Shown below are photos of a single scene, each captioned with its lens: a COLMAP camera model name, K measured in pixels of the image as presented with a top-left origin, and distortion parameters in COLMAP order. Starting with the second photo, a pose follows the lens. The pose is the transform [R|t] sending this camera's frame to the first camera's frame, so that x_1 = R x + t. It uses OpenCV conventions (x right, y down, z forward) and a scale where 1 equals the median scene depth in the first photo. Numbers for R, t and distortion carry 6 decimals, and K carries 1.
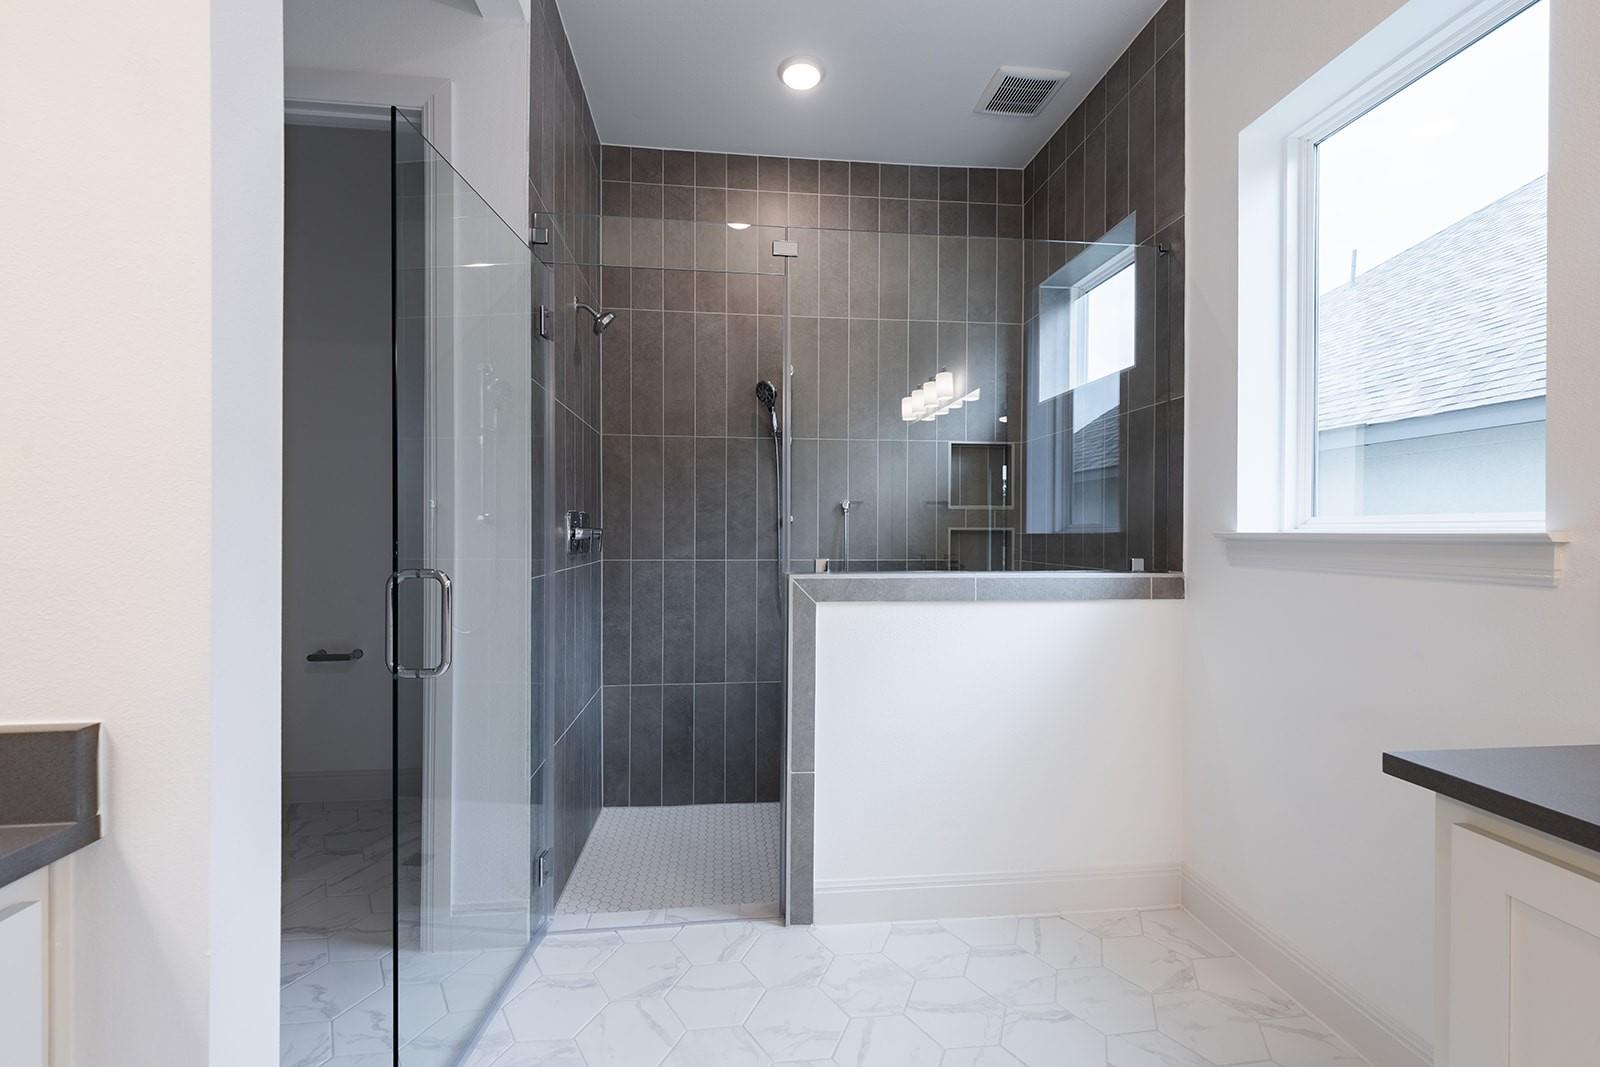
lens RADIAL K [[703.5, 0, 793.2], [0, 703.5, 537.3], [0, 0, 1]] dist [-0.008404, -0.001611]
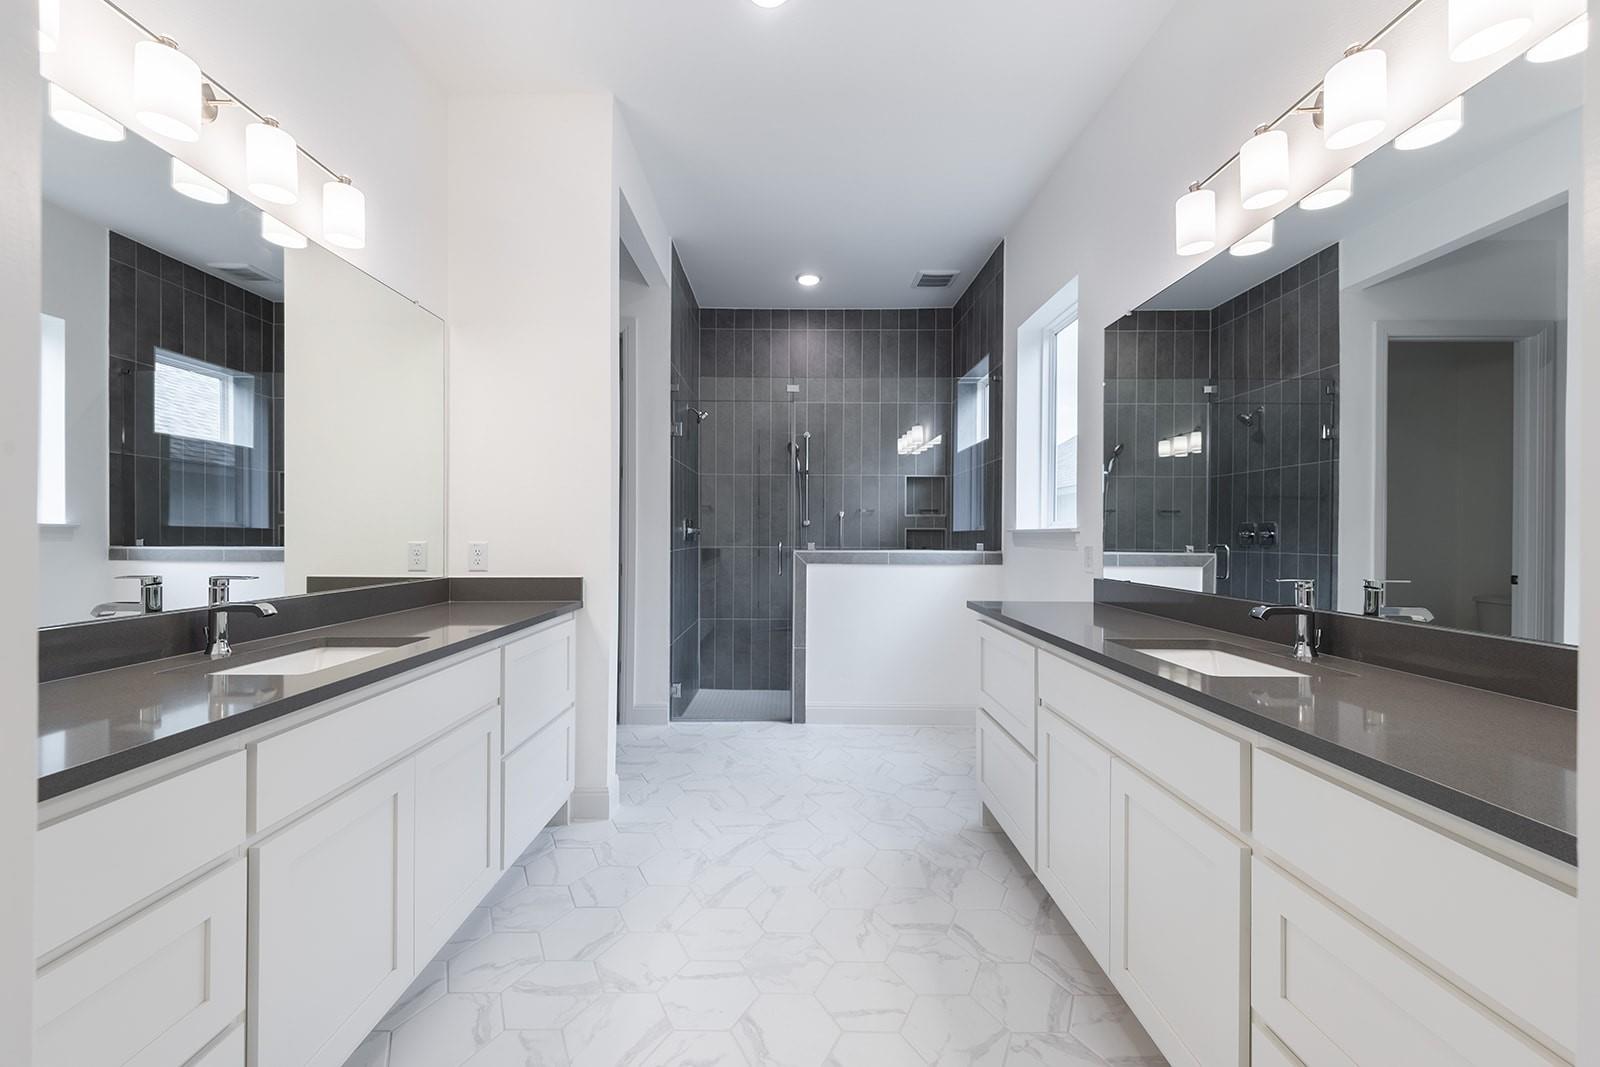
lens RADIAL K [[951.0, 0, 802.1], [0, 951.0, 536.3], [0, 0, 1]] dist [-0.001924, -0.000021]
pose [[0.992781, 0.001100, -0.119937, 0.274124], [-0.002373, 0.999942, -0.010469, 0.032993], [0.119918, 0.010678, 0.992726, -1.361797]]
